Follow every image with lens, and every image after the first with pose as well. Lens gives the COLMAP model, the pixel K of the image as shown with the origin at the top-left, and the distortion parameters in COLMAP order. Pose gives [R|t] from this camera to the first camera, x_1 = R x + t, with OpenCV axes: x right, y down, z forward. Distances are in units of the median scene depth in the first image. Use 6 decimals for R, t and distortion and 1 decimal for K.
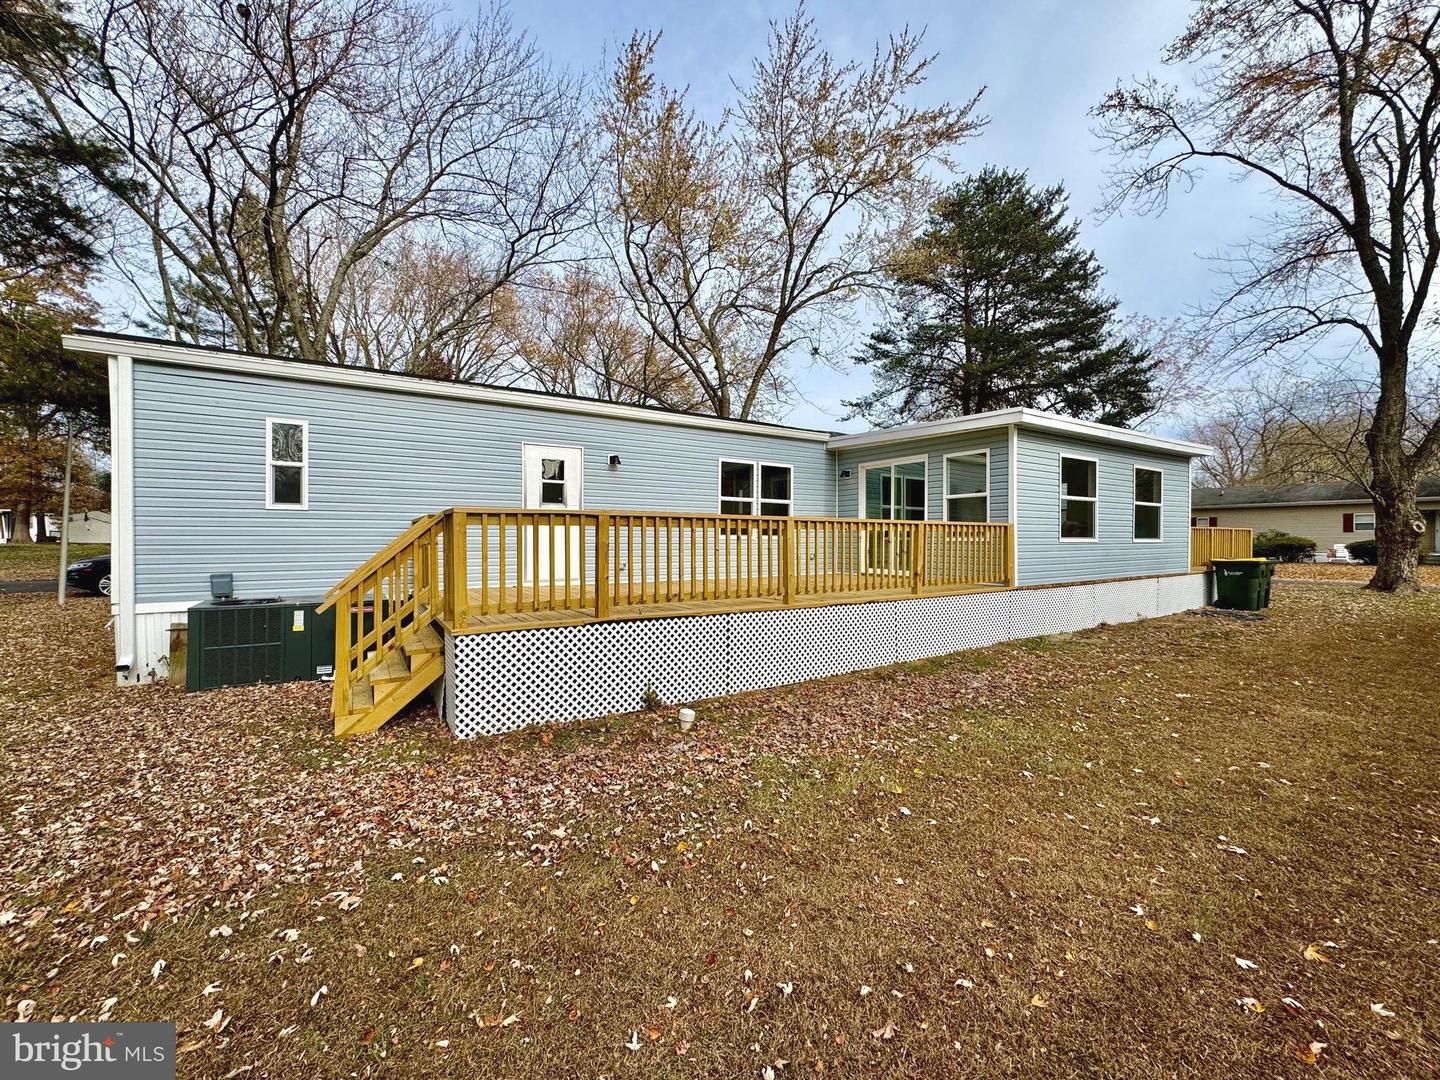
lens RADIAL K [[572.8, 0, 717.9], [0, 572.8, 535.8], [0, 0, 1]] dist [-0.001805, 0.000162]
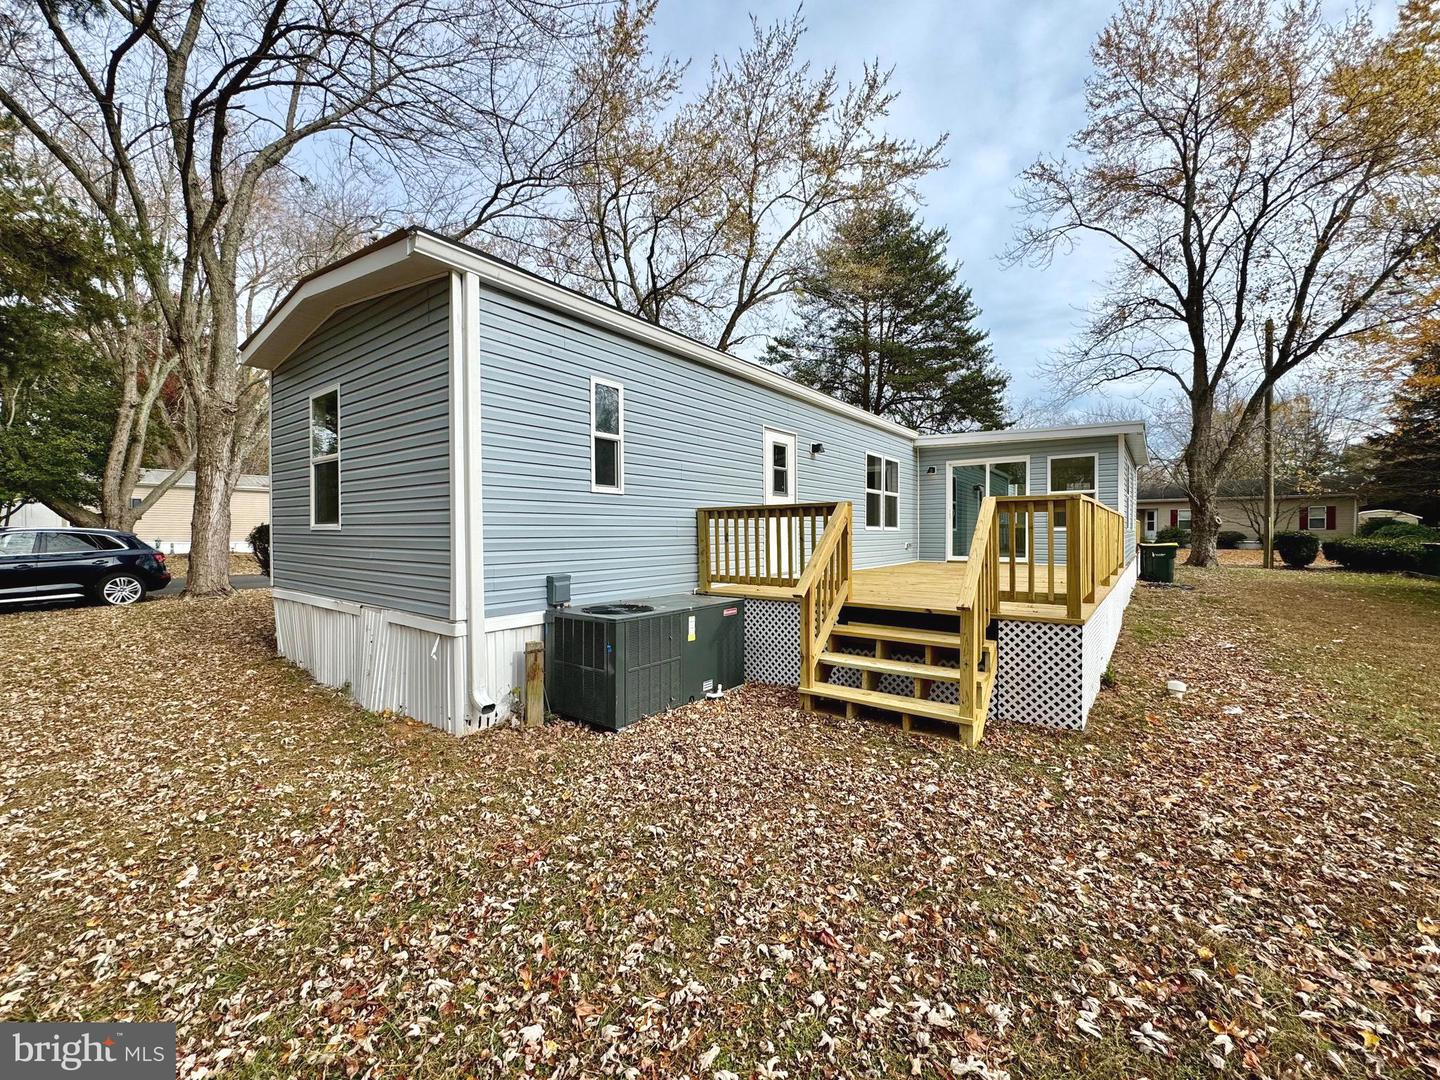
lens RADIAL K [[572.8, 0, 717.9], [0, 572.8, 535.8], [0, 0, 1]] dist [-0.001805, 0.000162]
pose [[0.938097, -0.007408, 0.346294, -0.590271], [0.003473, 0.999922, 0.011982, 0.003083], [-0.346356, -0.010037, 0.938049, 0.128242]]
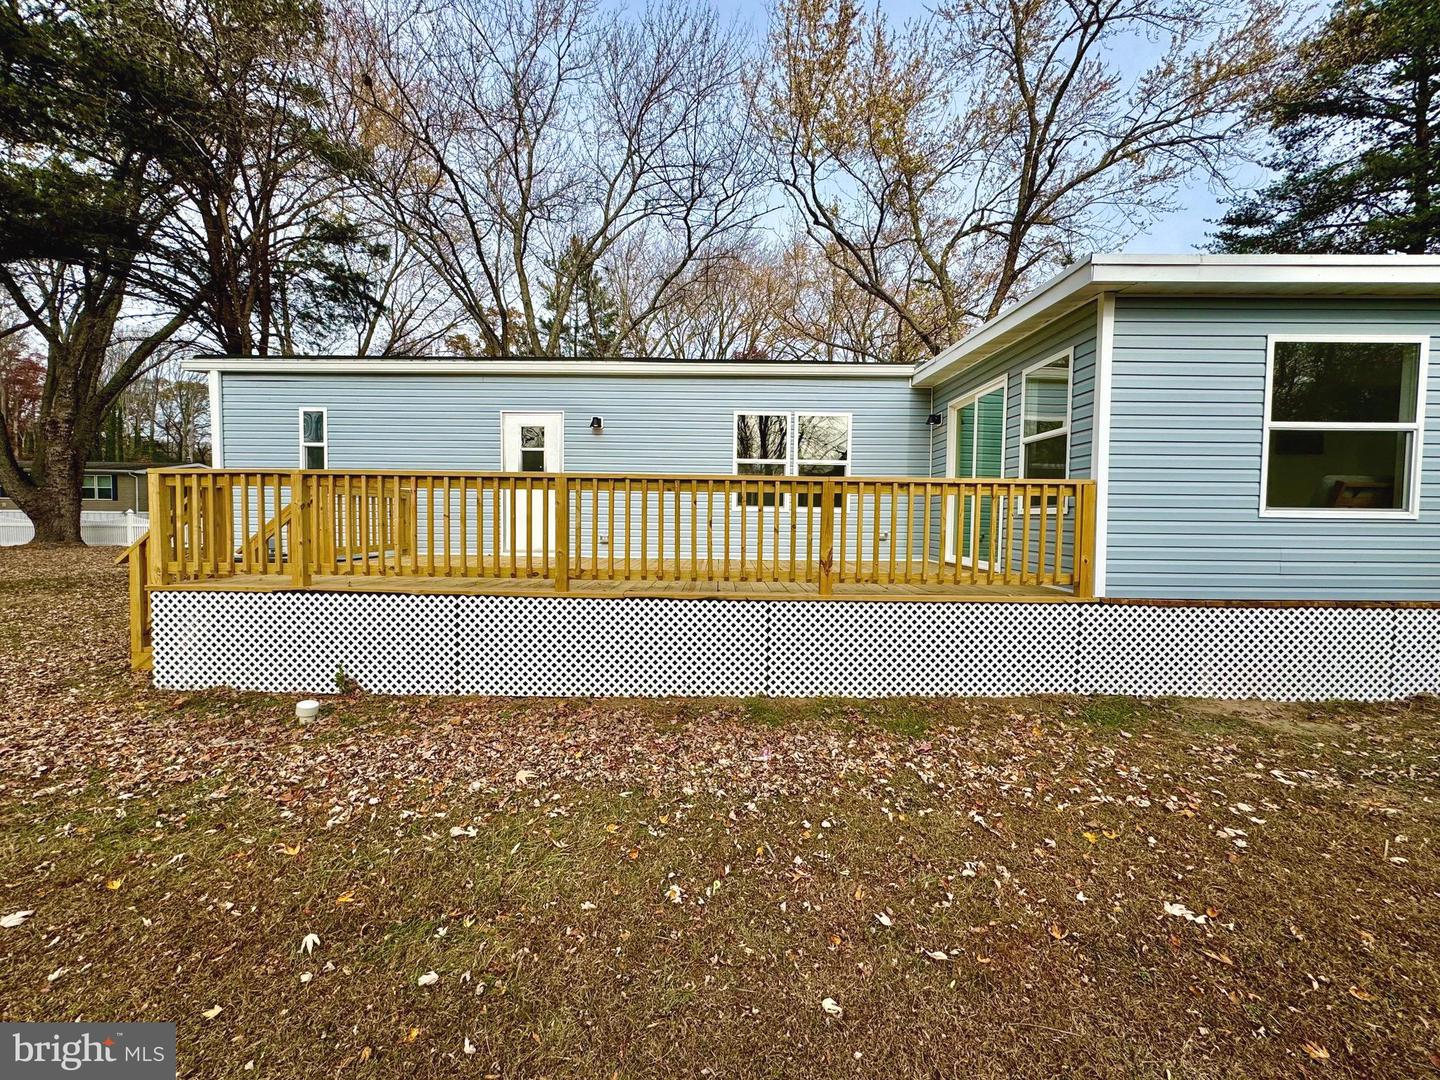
lens RADIAL K [[561.1, 0, 727.9], [0, 561.1, 535.9], [0, 0, 1]] dist [-0.007177, 0.000372]
pose [[0.837048, 0.030442, -0.546282, 0.437910], [-0.007122, 0.998973, 0.044755, 0.008059], [0.547083, -0.033572, 0.836405, 0.316520]]
